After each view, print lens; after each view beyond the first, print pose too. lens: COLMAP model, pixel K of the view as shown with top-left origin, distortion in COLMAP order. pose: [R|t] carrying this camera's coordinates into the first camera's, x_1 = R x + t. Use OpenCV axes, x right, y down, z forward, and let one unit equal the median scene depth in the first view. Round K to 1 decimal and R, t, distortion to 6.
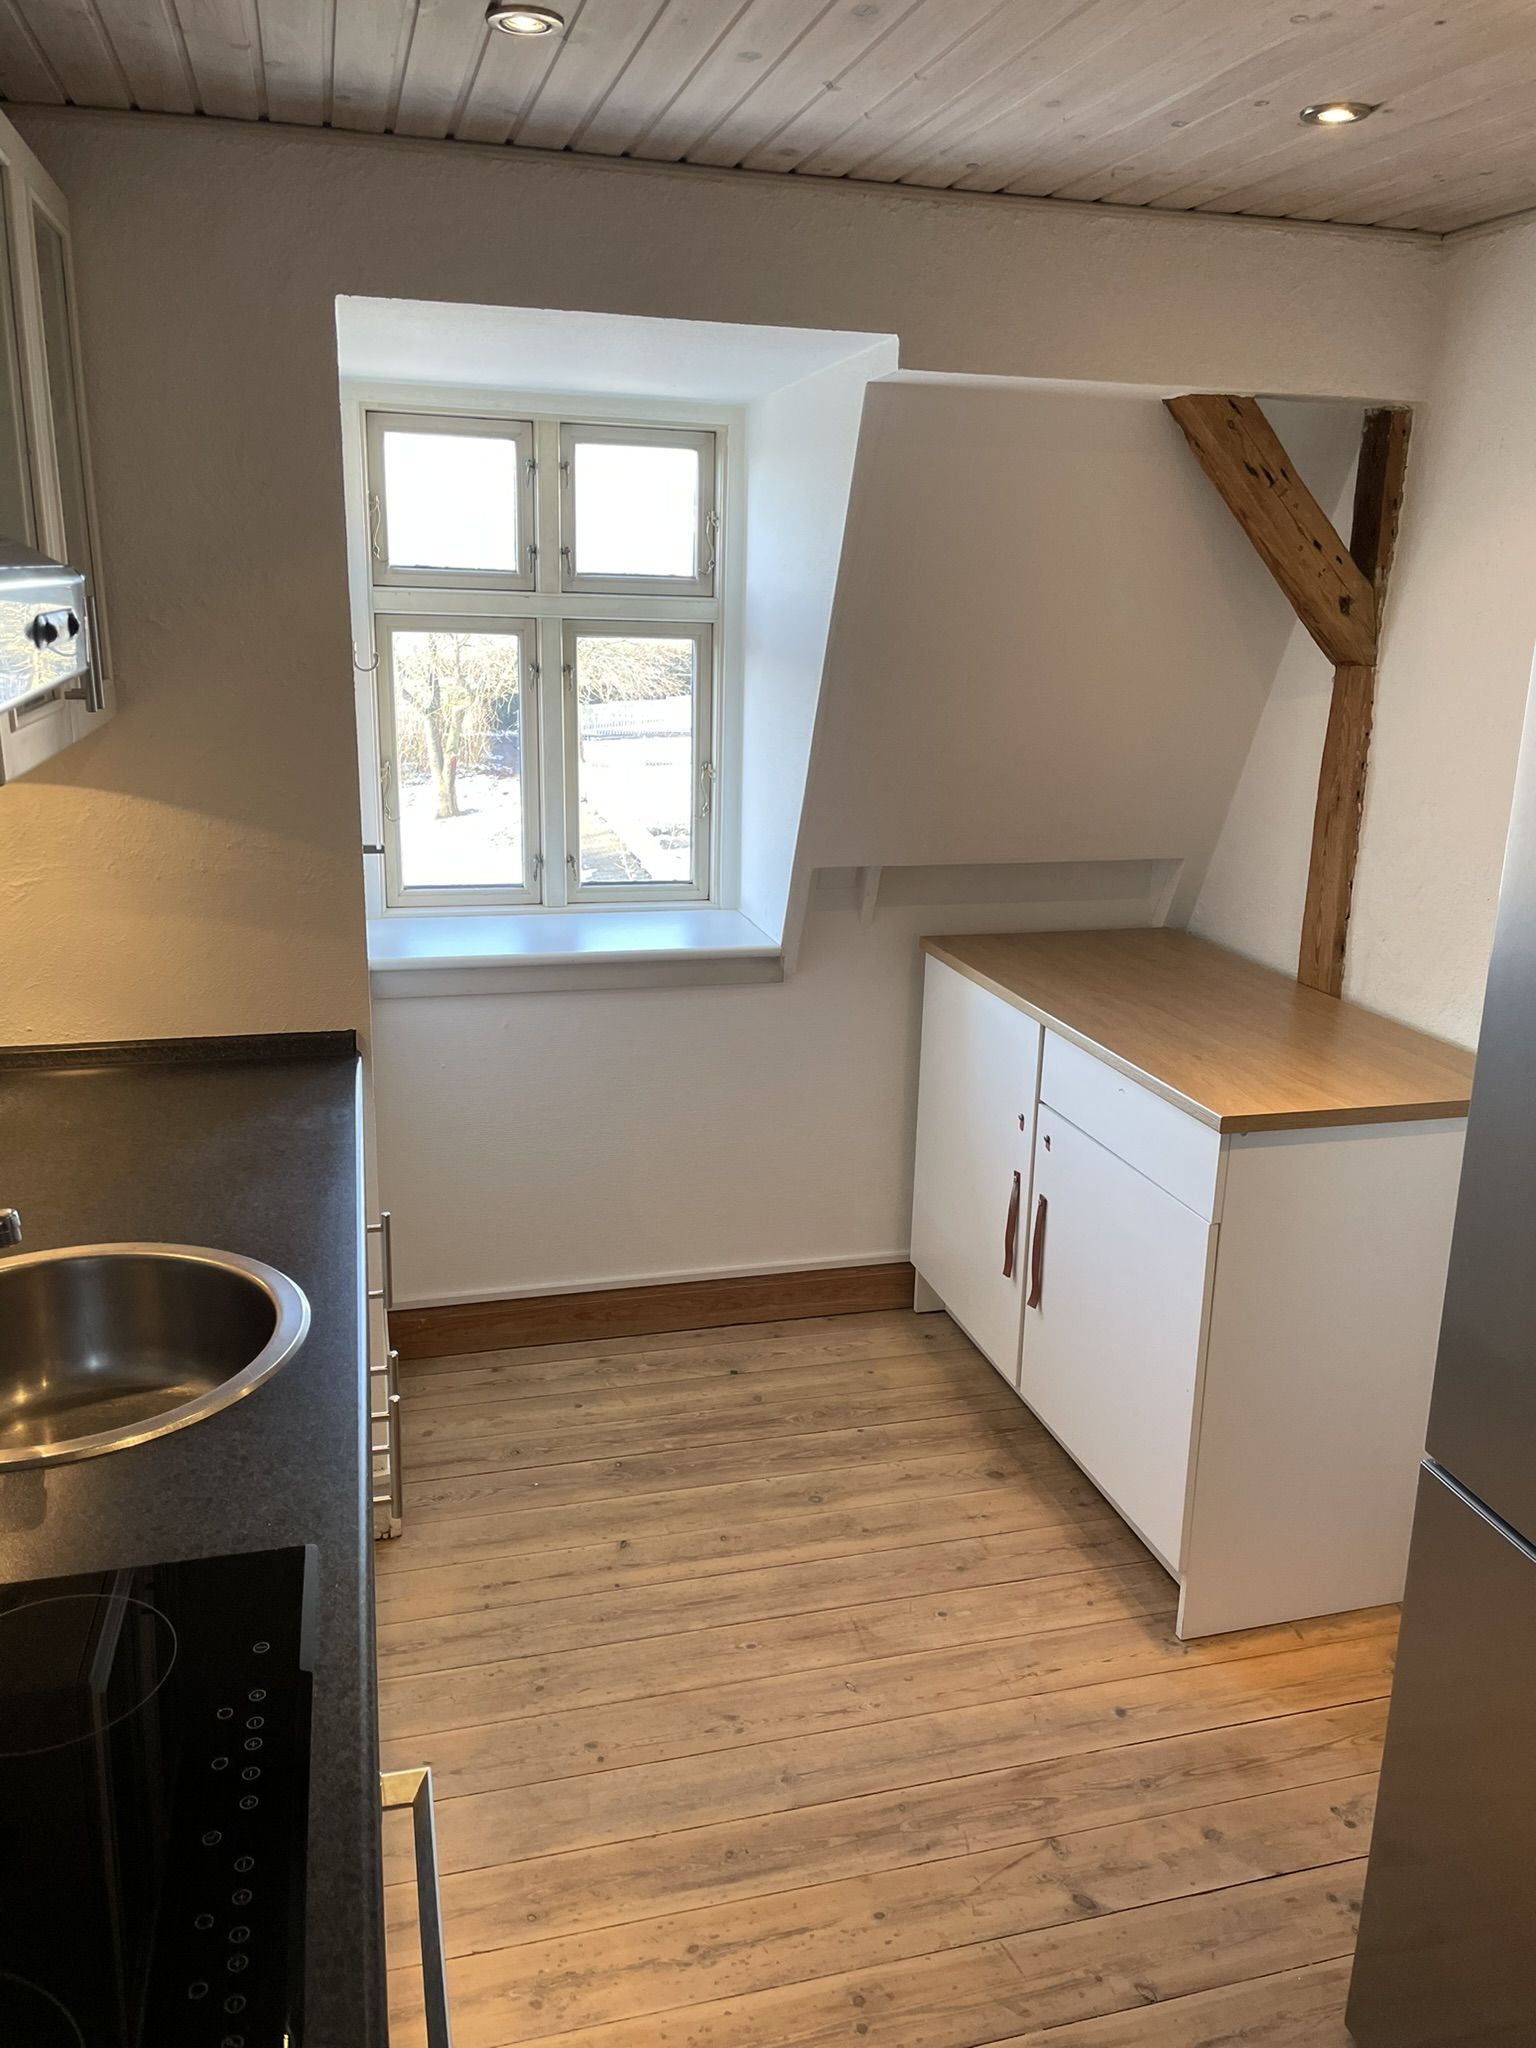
lens RADIAL K [[1572.5, 0, 790.3], [0, 1572.5, 1006.6], [0, 0, 1]] dist [0.087112, -0.118421]
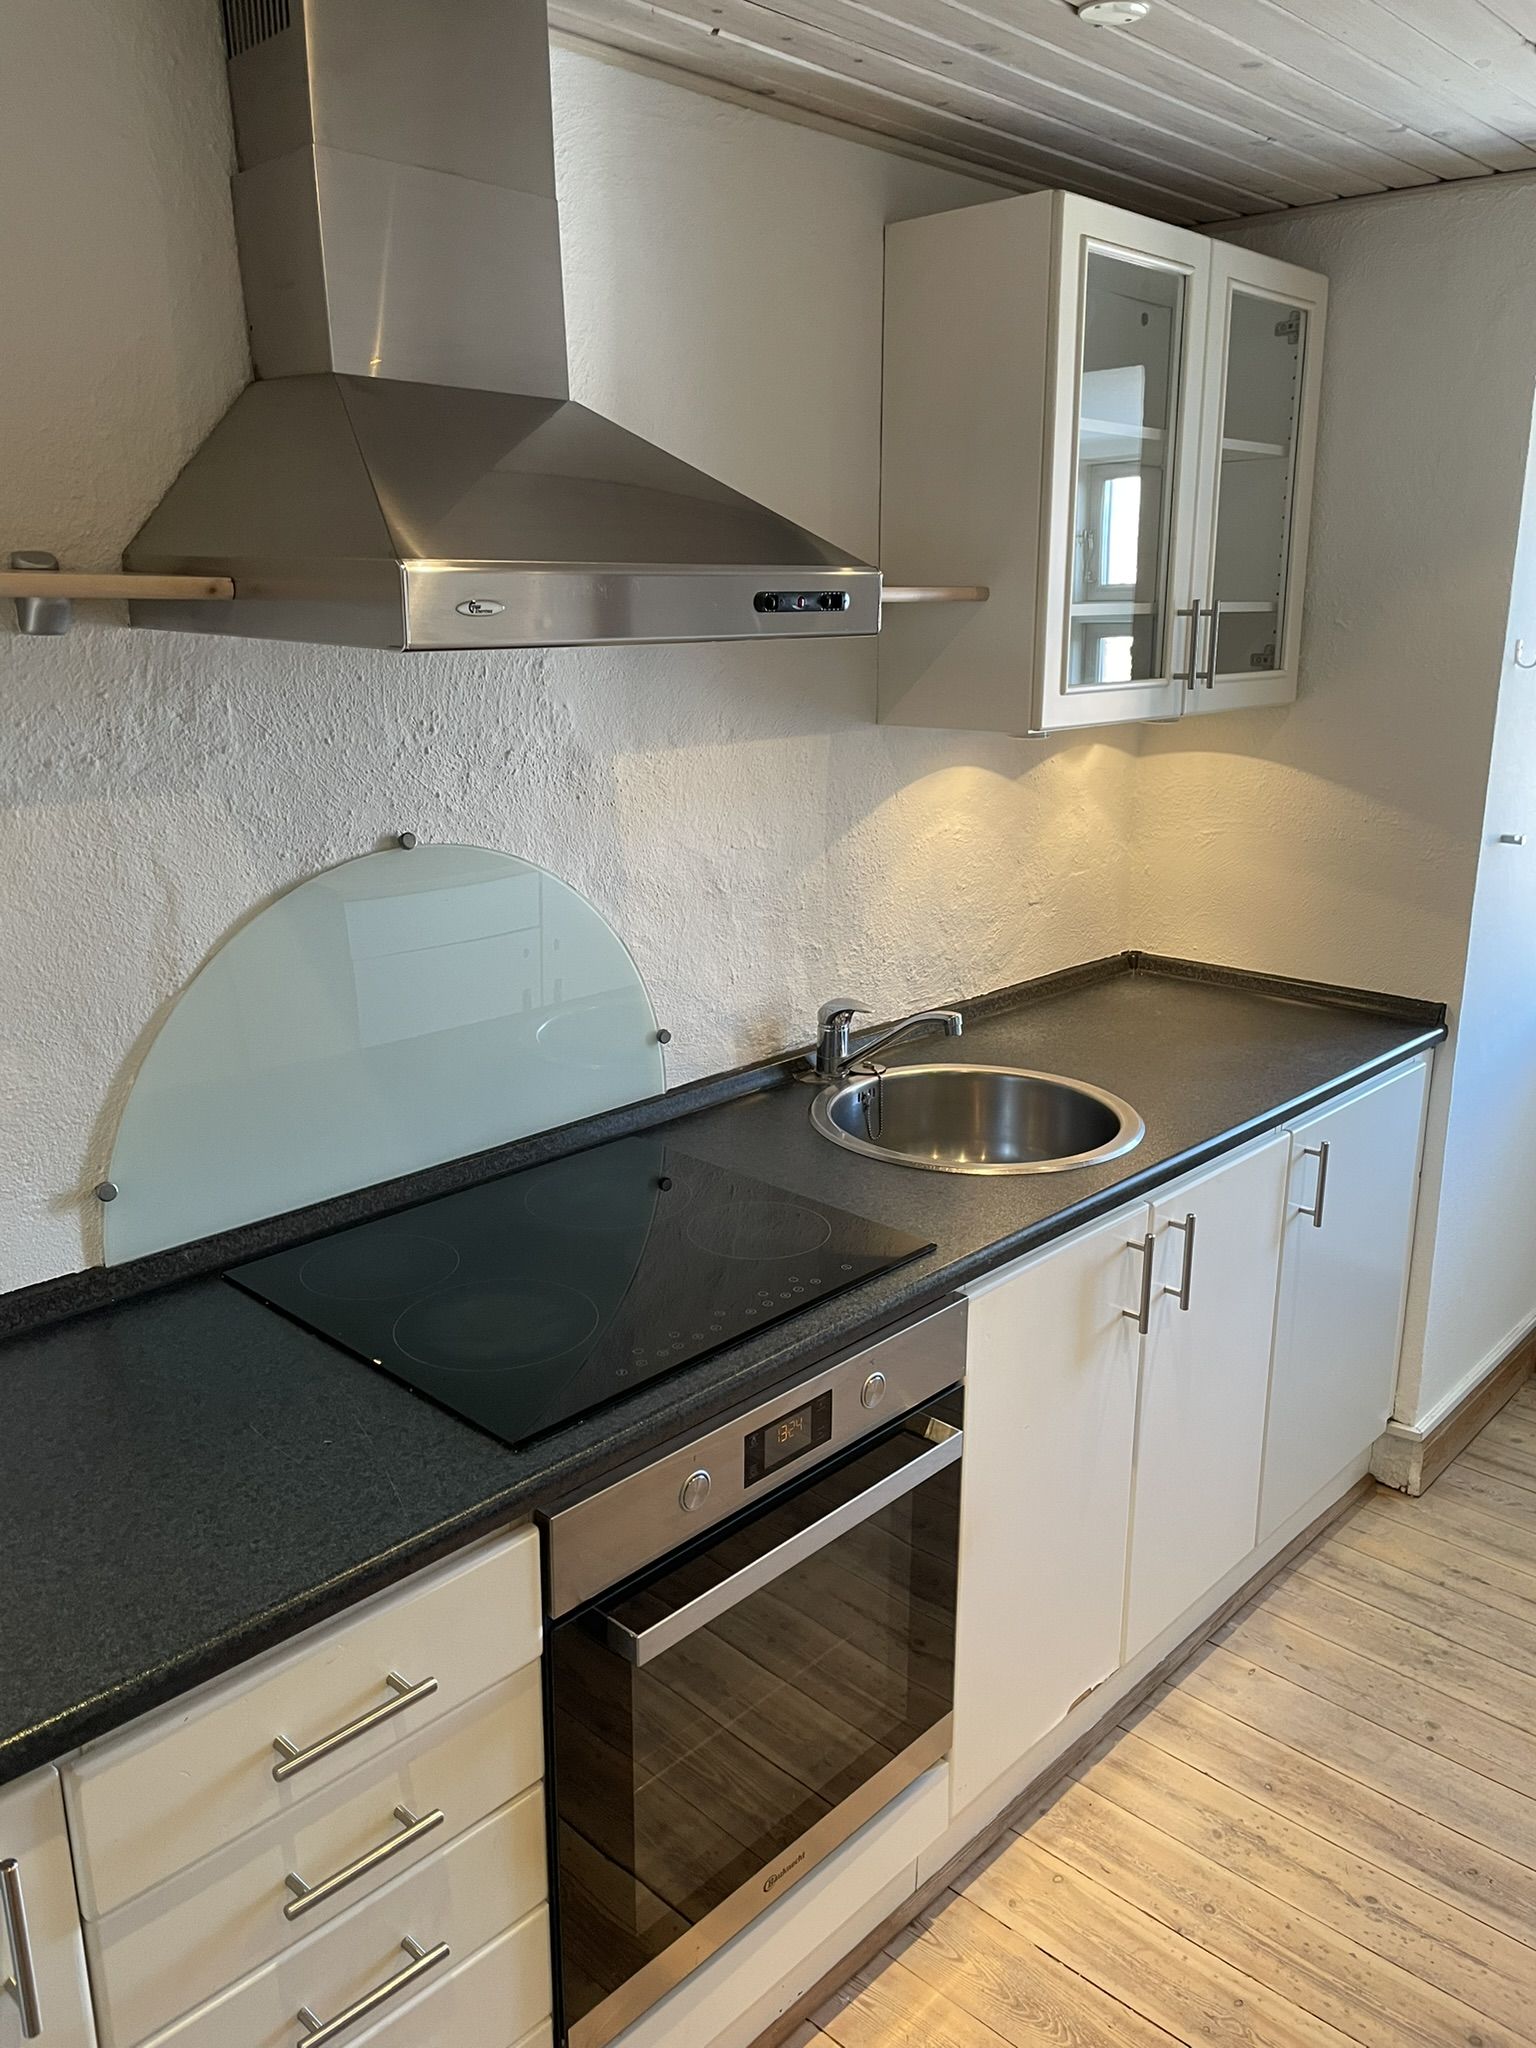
lens RADIAL K [[1572.5, 0, 758.5], [0, 1572.5, 1019.5], [0, 0, 1]] dist [0.087112, -0.118421]
pose [[0.522238, 0.204563, -0.827902, 0.444691], [-0.213272, 0.971284, 0.105459, 0.012128], [0.825701, 0.121493, 0.550869, 0.033438]]
